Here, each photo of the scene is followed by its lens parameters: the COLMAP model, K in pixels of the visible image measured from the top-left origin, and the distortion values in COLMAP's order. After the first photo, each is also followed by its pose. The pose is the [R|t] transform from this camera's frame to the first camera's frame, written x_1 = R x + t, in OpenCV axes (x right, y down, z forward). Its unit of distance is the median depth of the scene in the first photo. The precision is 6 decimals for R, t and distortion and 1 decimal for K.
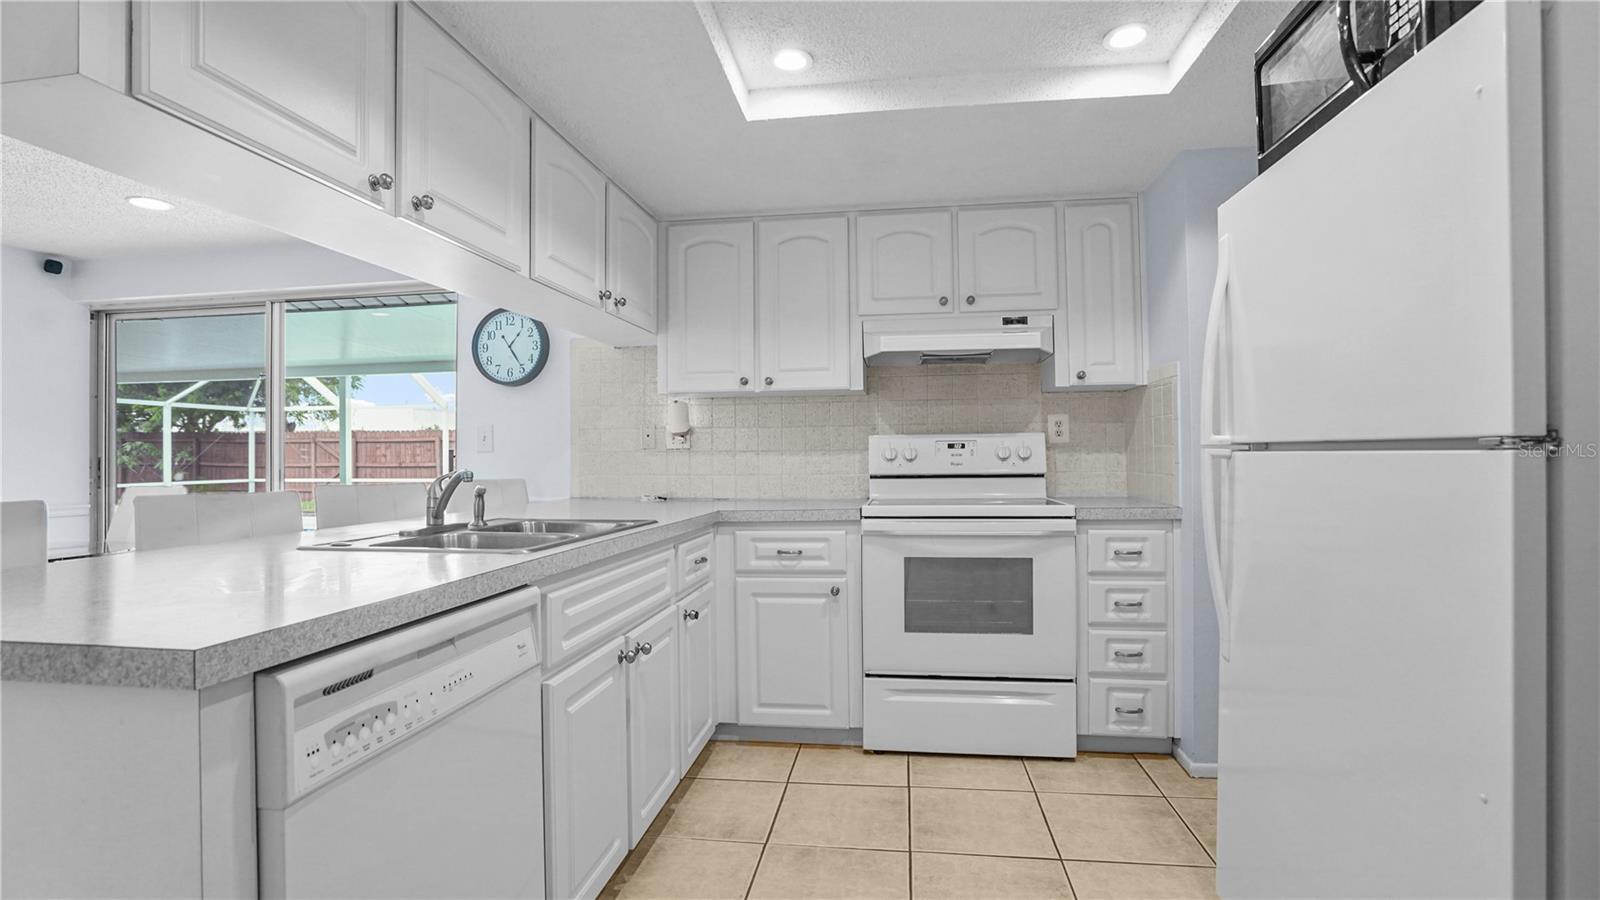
lens RADIAL K [[782.2, 0, 803.2], [0, 782.2, 447.0], [0, 0, 1]] dist [-0.001036, -0.000119]
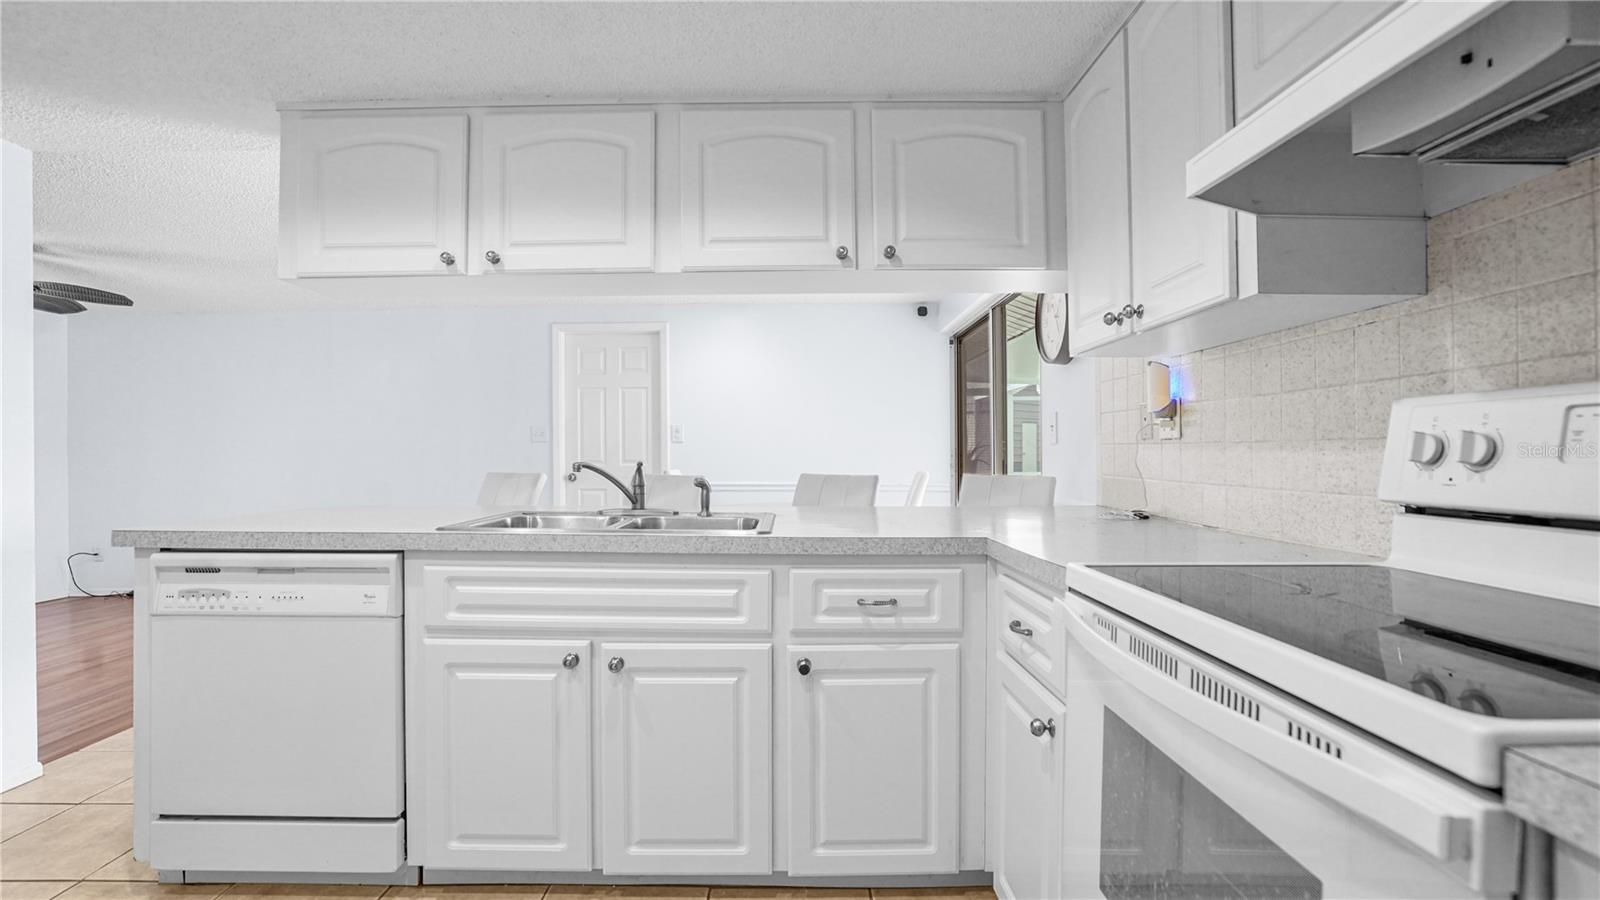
lens RADIAL K [[782.2, 0, 803.2], [0, 782.2, 447.0], [0, 0, 1]] dist [-0.001036, -0.000119]
pose [[0.103265, 0.004270, -0.994645, 0.437662], [0.012925, 0.999901, 0.005634, 0.002062], [0.994570, -0.013438, 0.103200, 0.676543]]
